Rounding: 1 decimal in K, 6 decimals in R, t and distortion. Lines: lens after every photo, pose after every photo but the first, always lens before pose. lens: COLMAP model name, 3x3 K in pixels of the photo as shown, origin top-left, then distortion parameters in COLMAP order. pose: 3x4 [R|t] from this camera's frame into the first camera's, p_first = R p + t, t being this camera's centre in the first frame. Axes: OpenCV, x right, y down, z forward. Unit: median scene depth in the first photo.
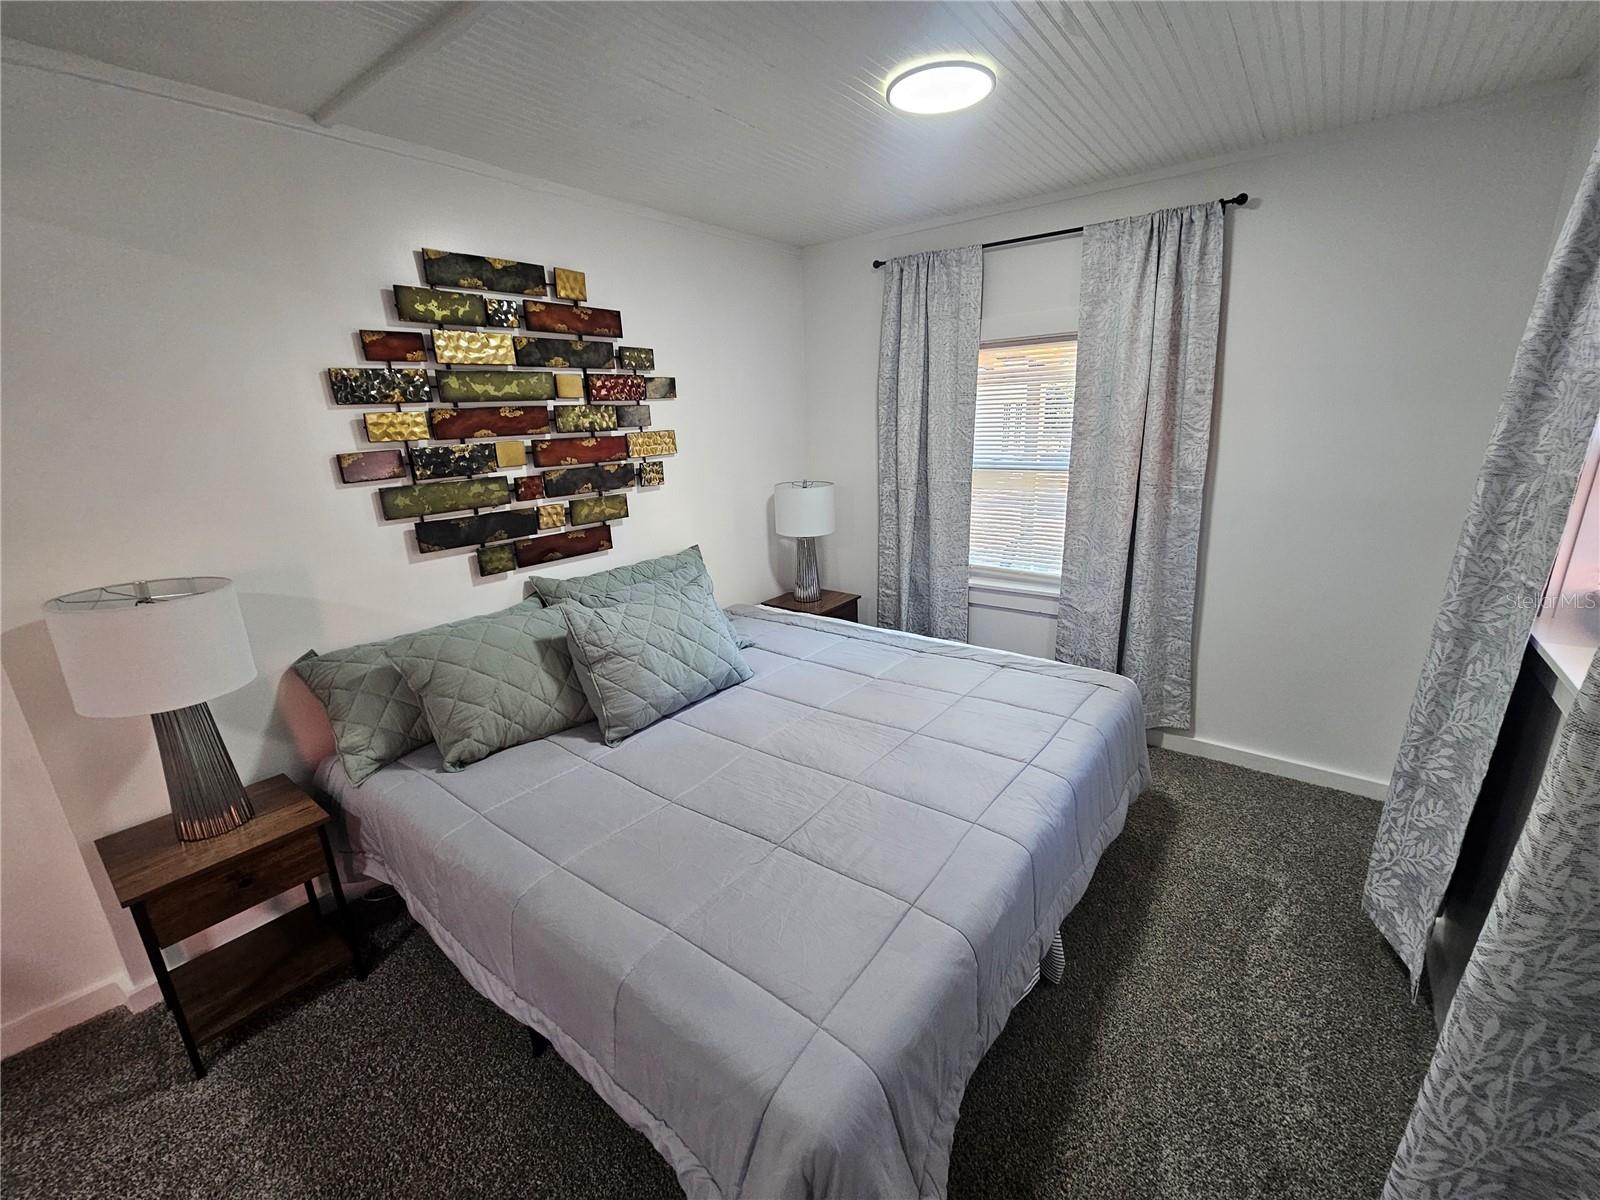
lens RADIAL K [[662.8, 0, 809.8], [0, 662.8, 602.2], [0, 0, 1]] dist [-0.000310, 0.001279]
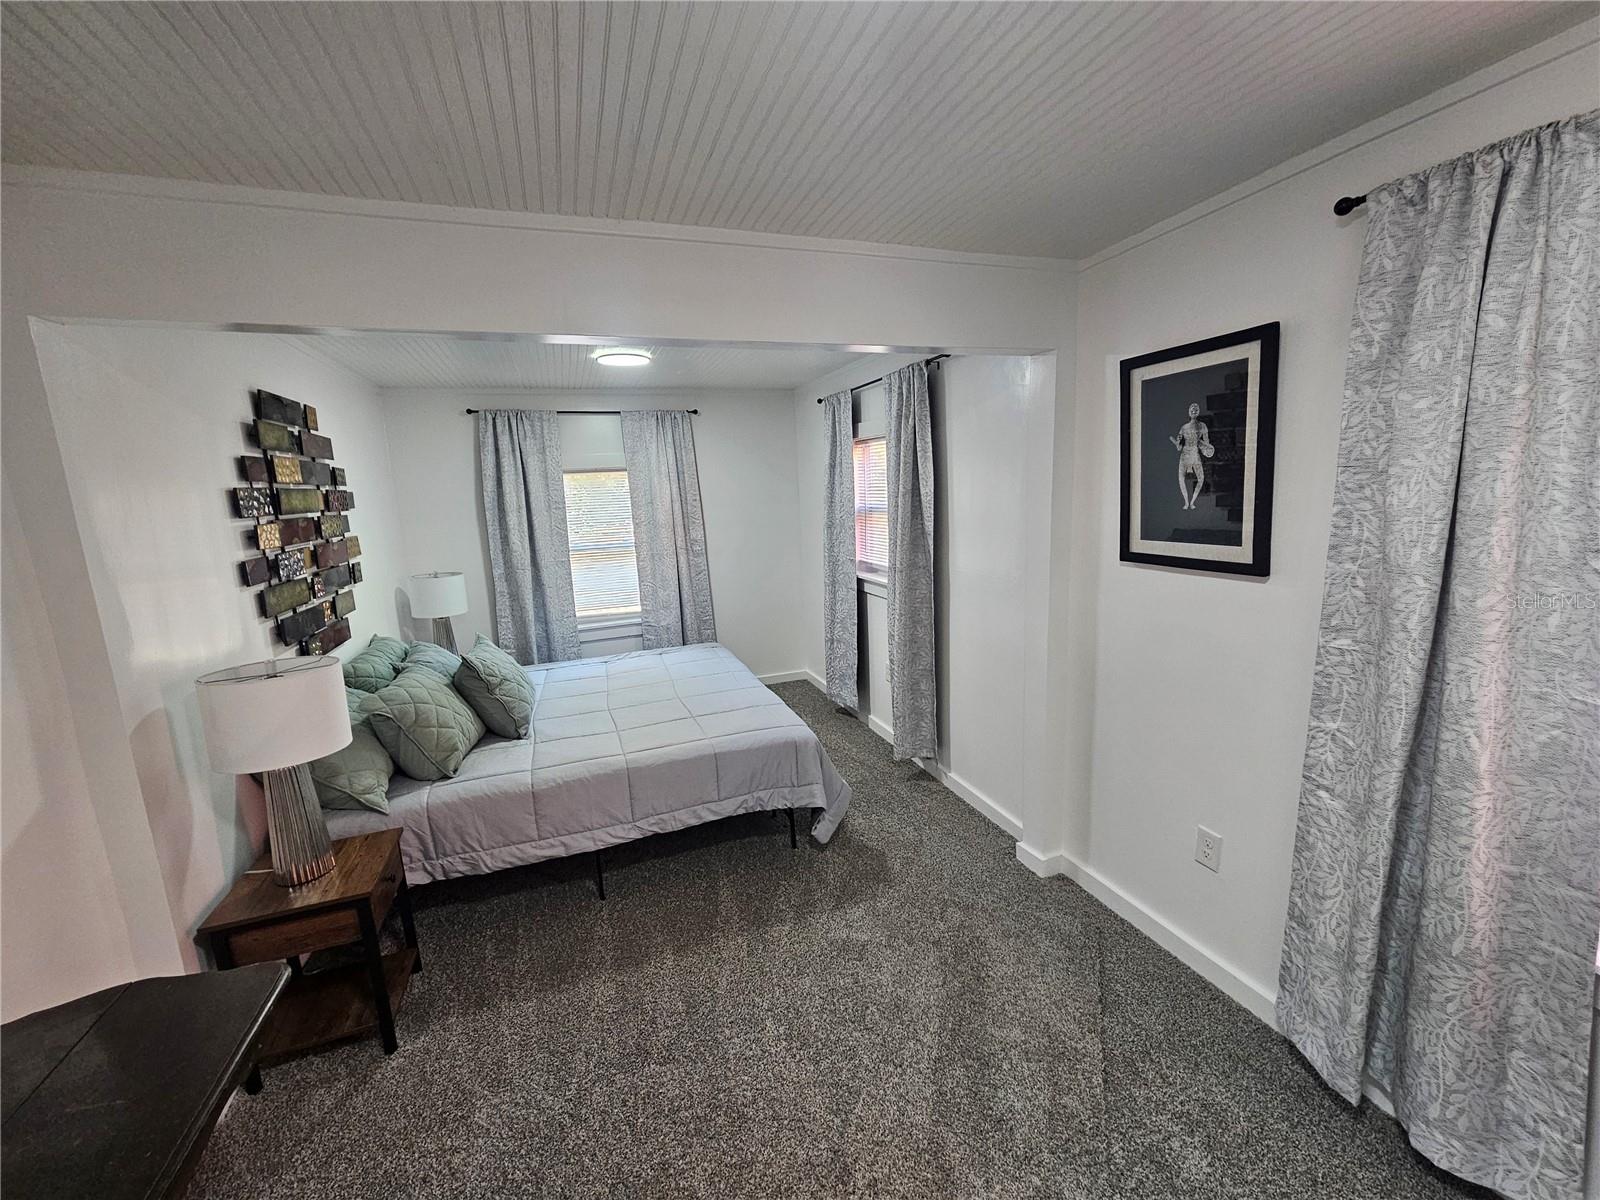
lens RADIAL K [[655.2, 0, 818.8], [0, 655.2, 605.2], [0, 0, 1]] dist [-0.000808, 0.000284]
pose [[0.532231, -0.142664, 0.834492, -0.874586], [0.259021, 0.965872, -0.000077, 0.078219], [-0.806002, 0.216192, 0.551019, -0.297521]]
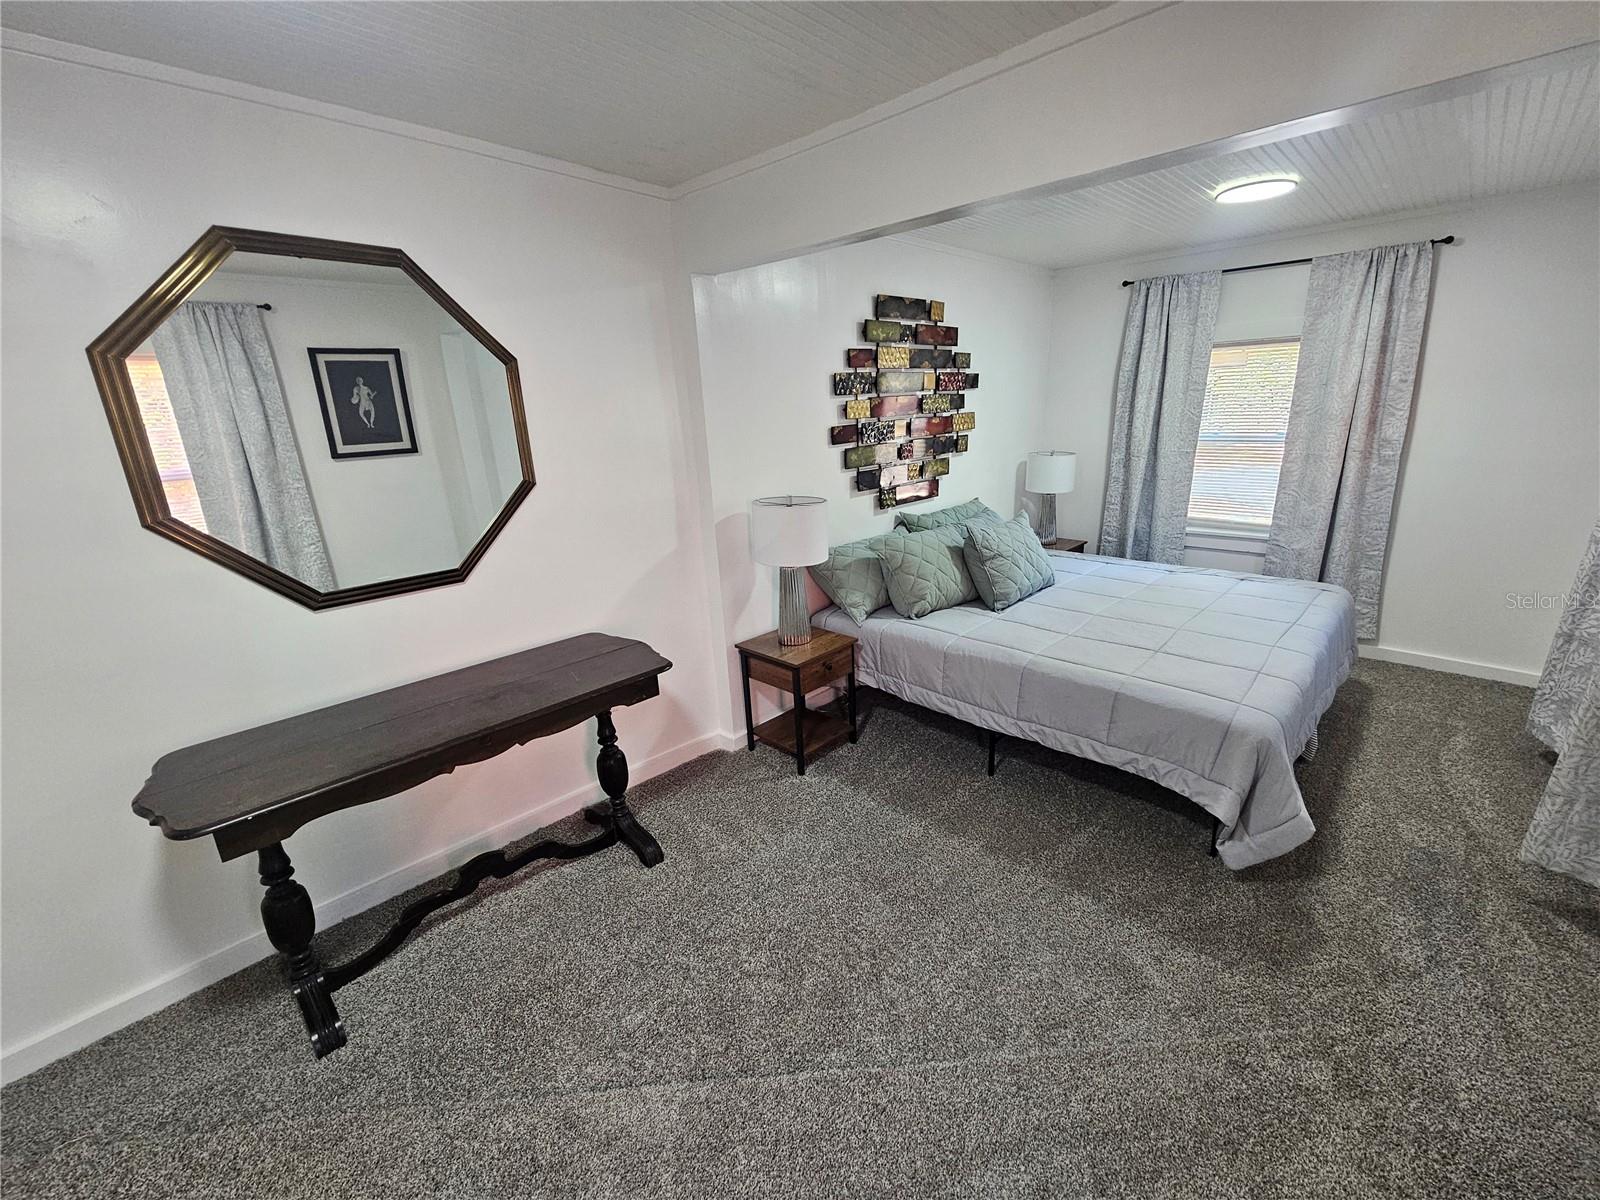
lens RADIAL K [[662.8, 0, 809.8], [0, 662.8, 602.2], [0, 0, 1]] dist [-0.000310, 0.001279]
pose [[0.993638, 0.027262, -0.109271, -0.448903], [-0.024766, 0.999402, 0.024140, 0.128912], [0.109864, -0.021280, 0.993719, -0.479809]]
